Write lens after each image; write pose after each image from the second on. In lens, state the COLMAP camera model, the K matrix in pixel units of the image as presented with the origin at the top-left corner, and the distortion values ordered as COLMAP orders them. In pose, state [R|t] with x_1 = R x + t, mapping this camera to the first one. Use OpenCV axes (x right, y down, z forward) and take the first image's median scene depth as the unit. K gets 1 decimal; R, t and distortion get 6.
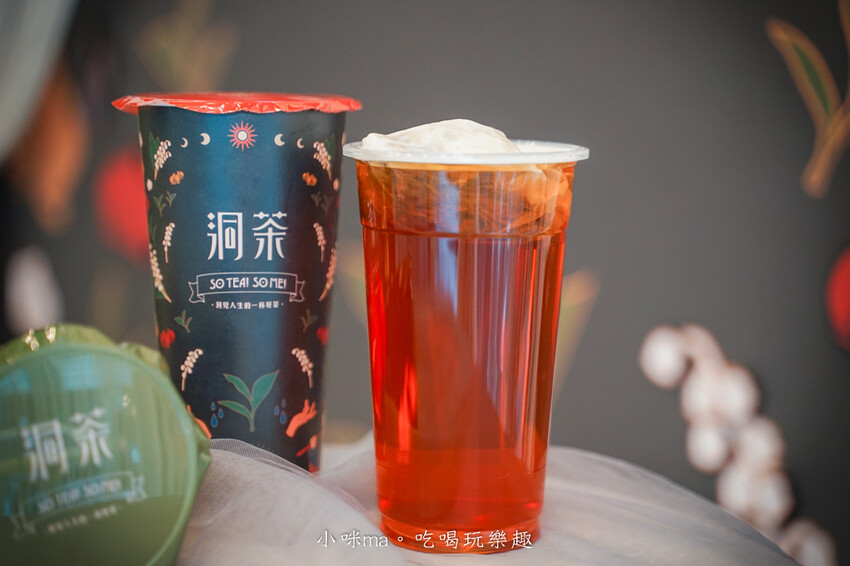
lens RADIAL K [[1782.6, 0, 425.0], [0, 1782.6, 283.0], [0, 0, 1]] dist [0.342350, -0.035387]
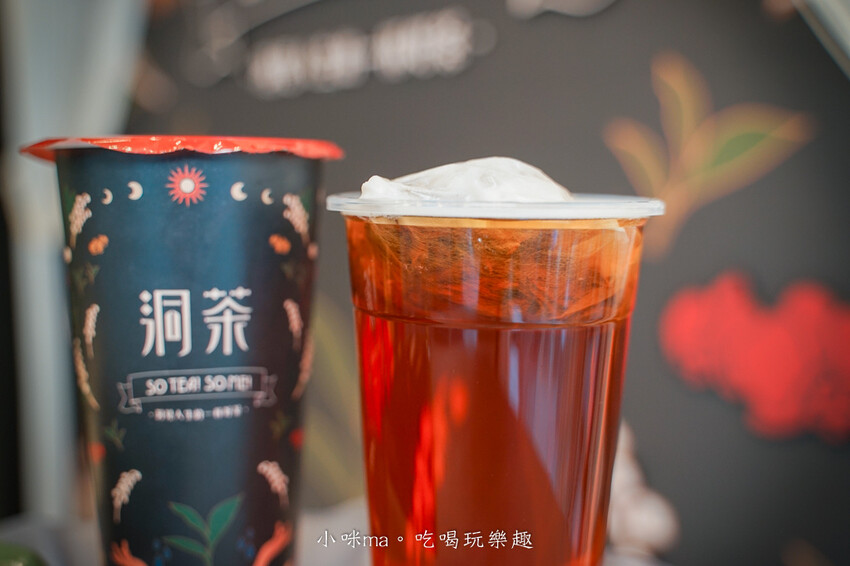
lens RADIAL K [[866.2, 0, 425.0], [0, 866.2, 283.0], [0, 0, 1]] dist [-0.025446, -0.008287]
pose [[0.993257, -0.014539, 0.115019, -0.046280], [0.016049, 0.999797, -0.012208, -0.036436], [-0.114818, 0.013972, 0.993288, 0.632610]]
